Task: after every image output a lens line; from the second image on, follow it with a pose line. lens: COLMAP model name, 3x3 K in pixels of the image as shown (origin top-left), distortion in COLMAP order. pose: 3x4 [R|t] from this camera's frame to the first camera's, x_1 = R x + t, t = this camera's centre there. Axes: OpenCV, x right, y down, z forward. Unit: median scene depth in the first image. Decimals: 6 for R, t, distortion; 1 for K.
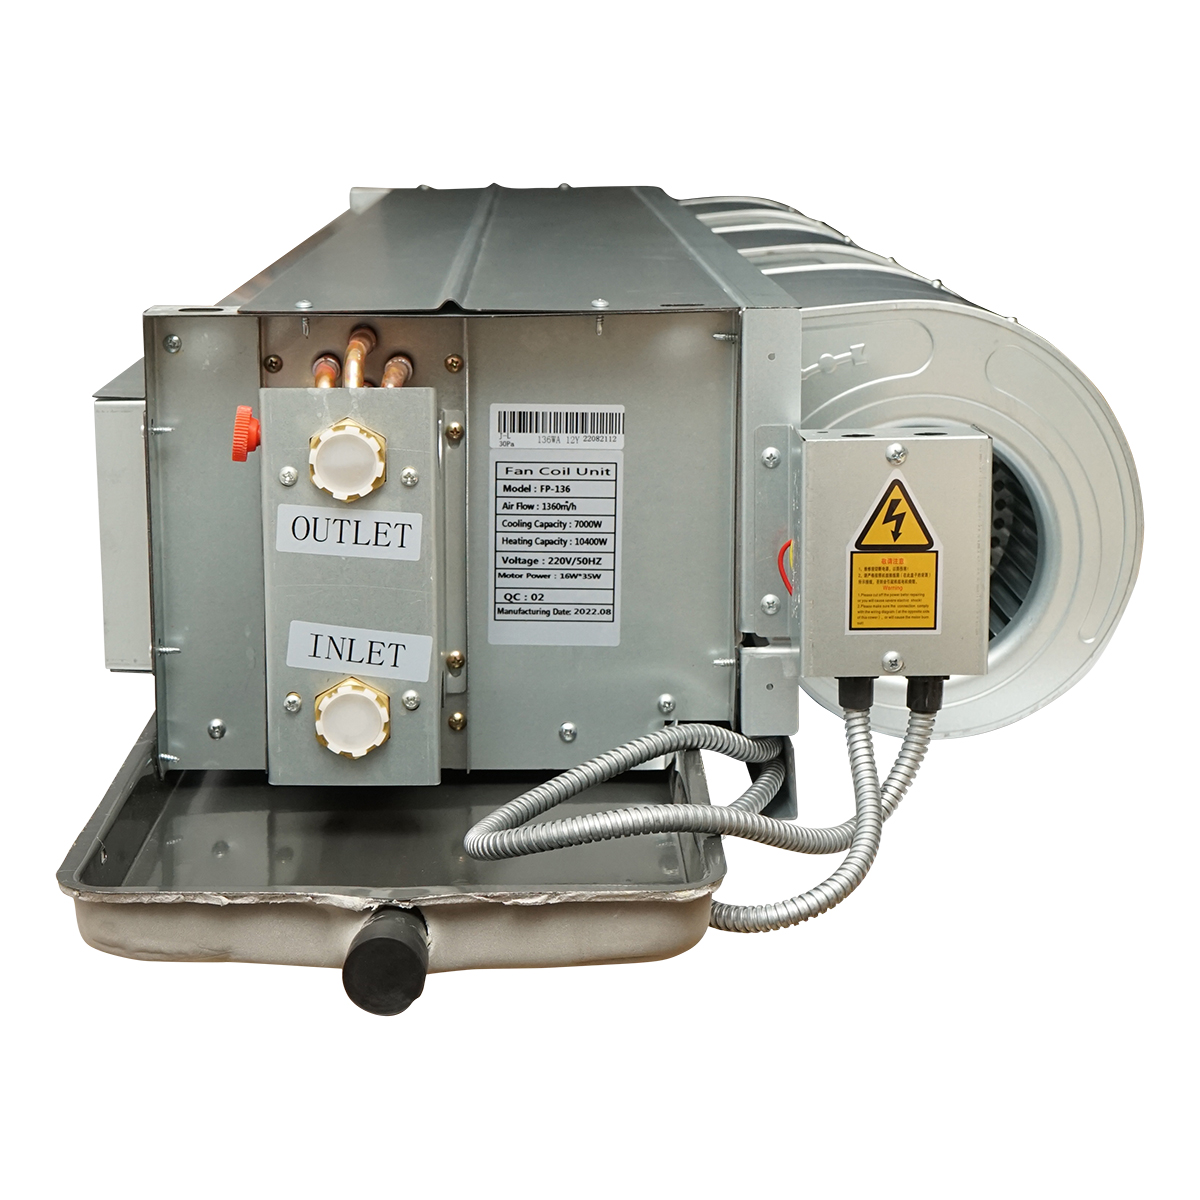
lens RADIAL K [[2445.6, 0, 599.1], [0, 2445.6, 599.8], [0, 0, 1]] dist [0.040615, 0.000000]
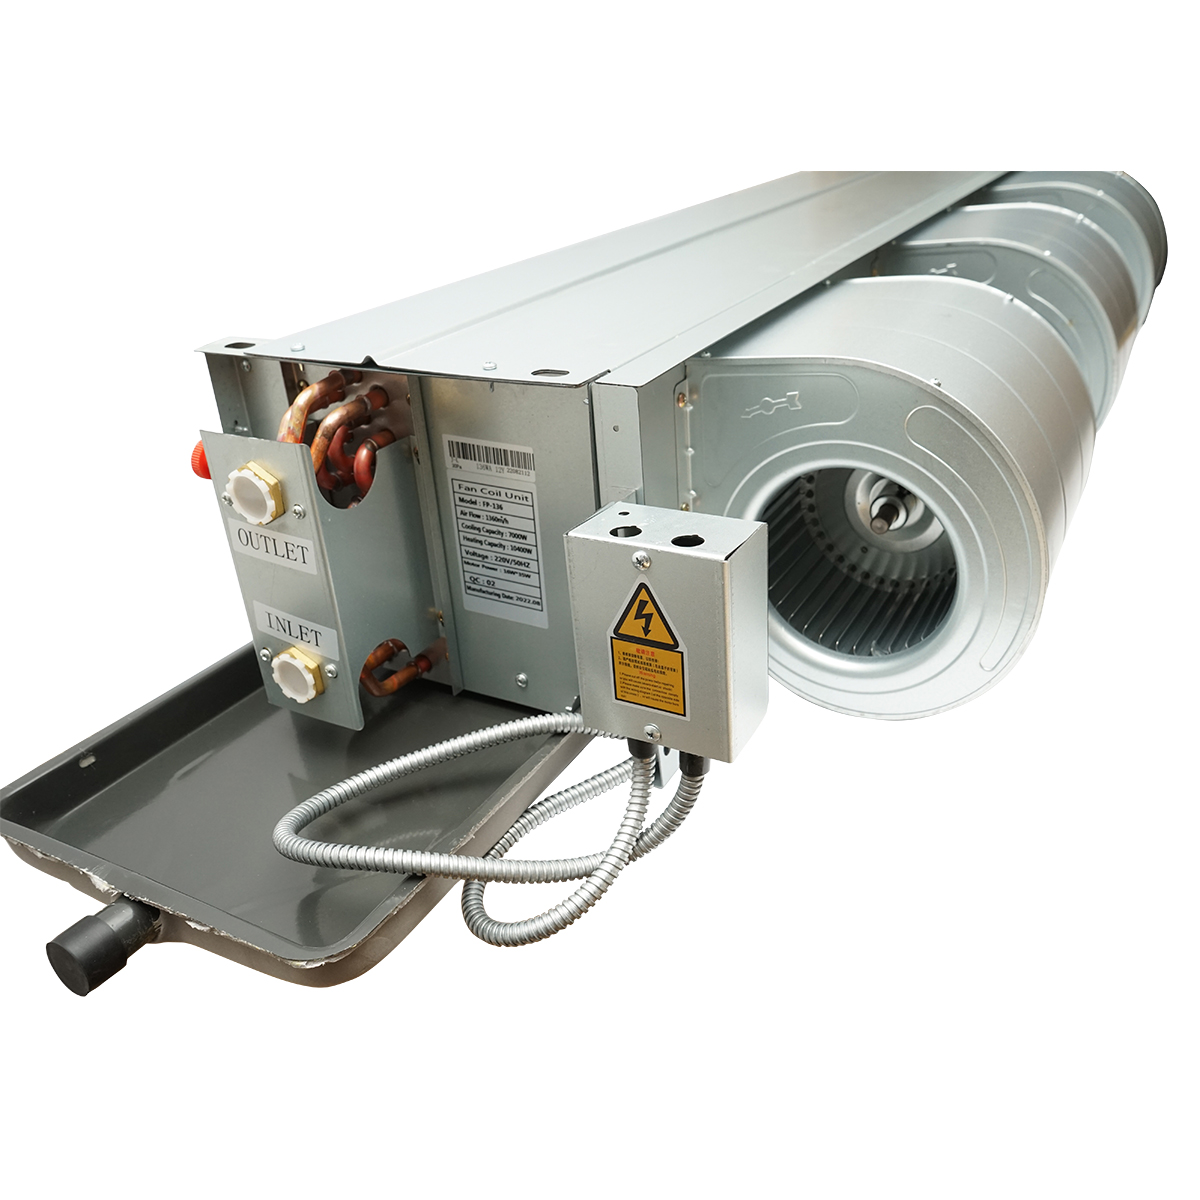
lens RADIAL K [[1070.6, 0, 633.4], [0, 1070.6, 622.0], [0, 0, 1]] dist [-0.013503, -0.005151]
pose [[0.878101, 0.189884, -0.439184, 0.294992], [-0.057906, 0.953309, 0.296394, -0.154447], [0.474958, -0.234832, 0.848097, 0.560258]]
